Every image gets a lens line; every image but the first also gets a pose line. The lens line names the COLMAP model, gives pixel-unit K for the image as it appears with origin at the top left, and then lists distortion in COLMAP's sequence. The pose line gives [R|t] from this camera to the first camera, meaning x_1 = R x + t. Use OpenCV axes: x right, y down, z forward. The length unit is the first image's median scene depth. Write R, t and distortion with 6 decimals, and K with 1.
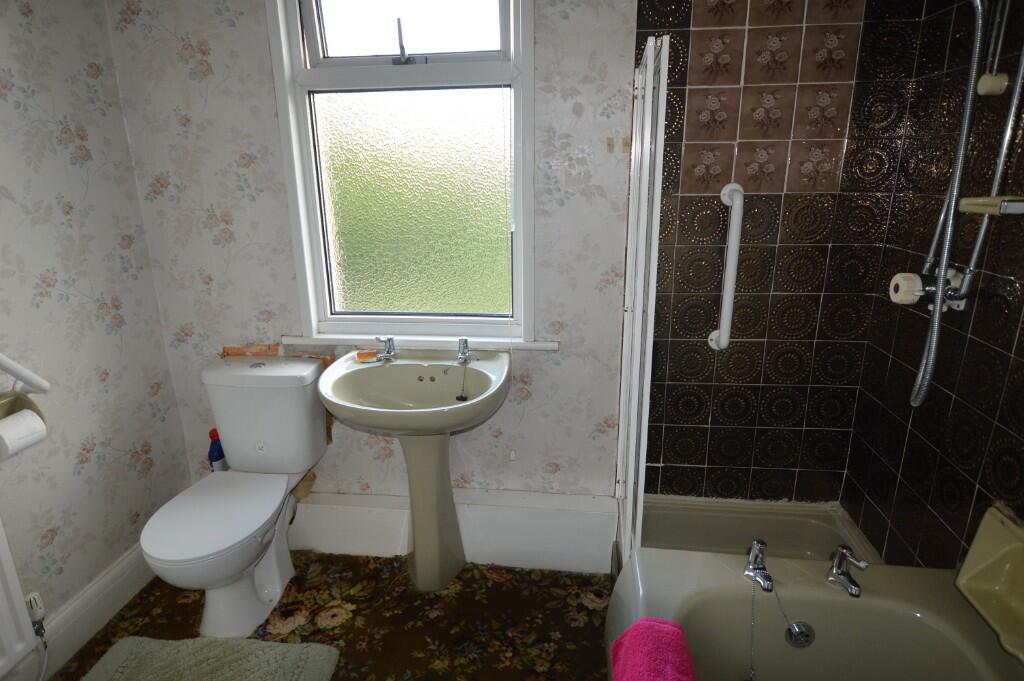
lens RADIAL K [[574.7, 0, 512.0], [0, 574.7, 340.5], [0, 0, 1]] dist [-0.023632, -0.001860]
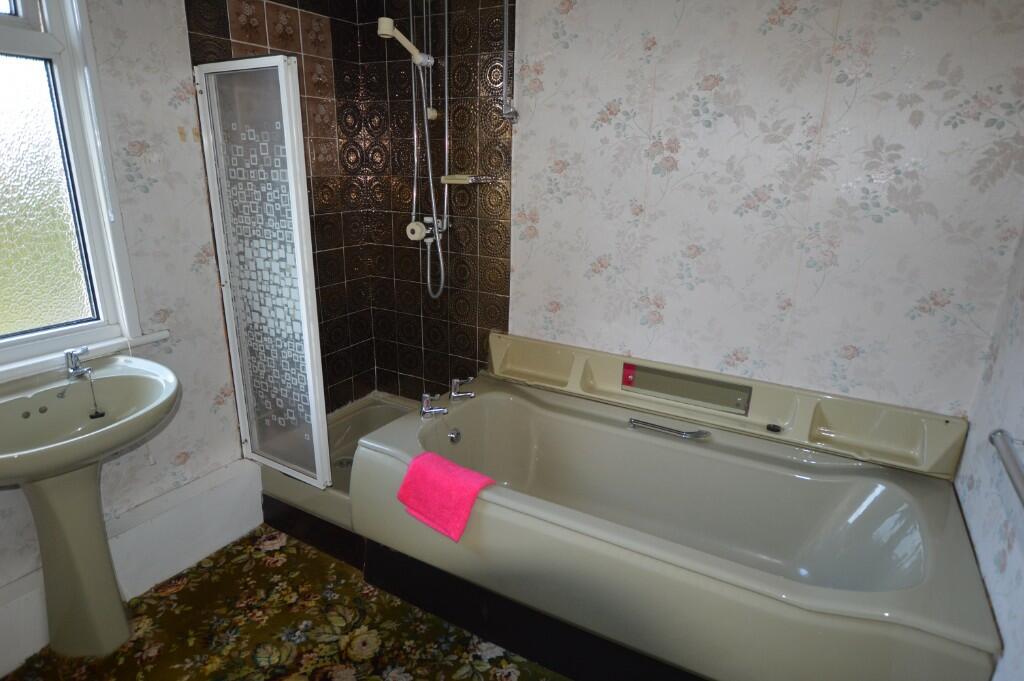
lens RADIAL K [[574.7, 0, 512.0], [0, 574.7, 340.5], [0, 0, 1]] dist [-0.023632, -0.001860]
pose [[0.388058, -0.256949, 0.885092, -0.582979], [0.238728, 0.955597, 0.172750, -0.007643], [-0.890180, 0.144260, 0.432168, 0.042969]]
